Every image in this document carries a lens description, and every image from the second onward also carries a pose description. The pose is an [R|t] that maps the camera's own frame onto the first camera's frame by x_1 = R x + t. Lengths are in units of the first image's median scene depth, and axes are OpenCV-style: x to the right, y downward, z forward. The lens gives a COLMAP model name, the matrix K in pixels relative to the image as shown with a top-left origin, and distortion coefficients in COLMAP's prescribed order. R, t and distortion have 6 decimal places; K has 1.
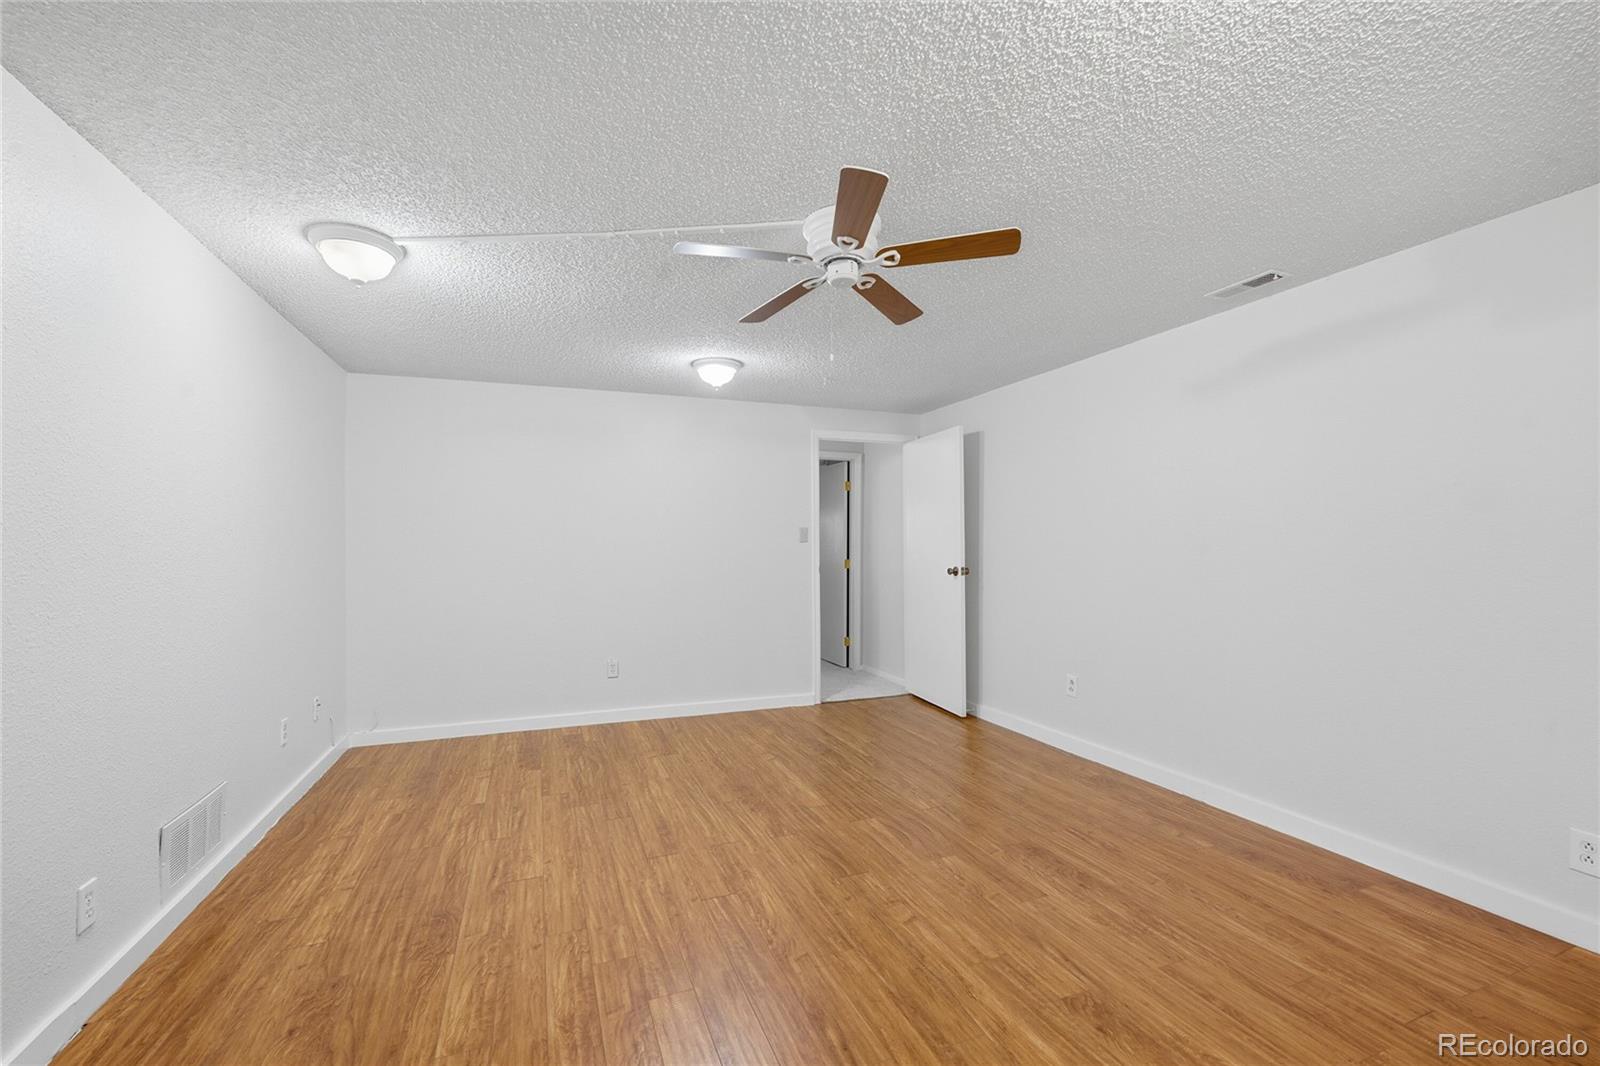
lens RADIAL K [[657.1, 0, 799.9], [0, 657.1, 535.7], [0, 0, 1]] dist [-0.000187, -0.000022]
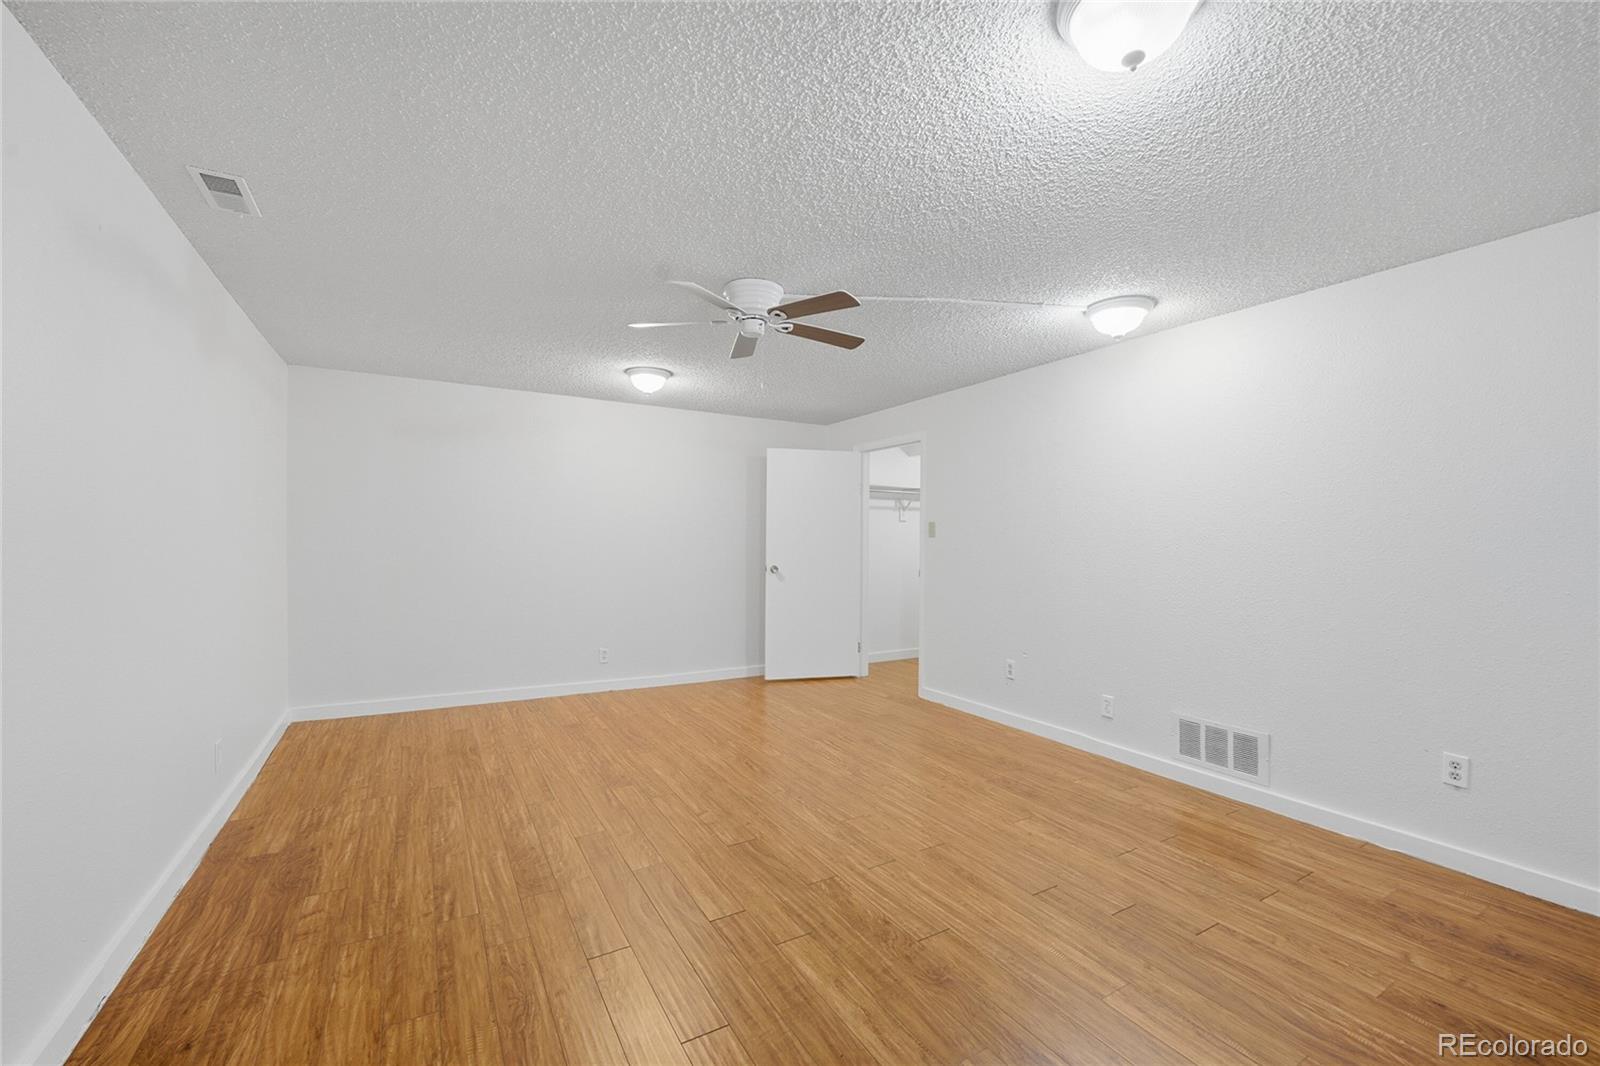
lens RADIAL K [[657.1, 0, 800.7], [0, 657.1, 537.4], [0, 0, 1]] dist [-0.000187, -0.000022]
pose [[-0.989597, -0.002341, -0.143851, 0.143862], [-0.000021, 0.999870, -0.016126, 0.034316], [0.143870, -0.015955, -0.989468, 2.085070]]
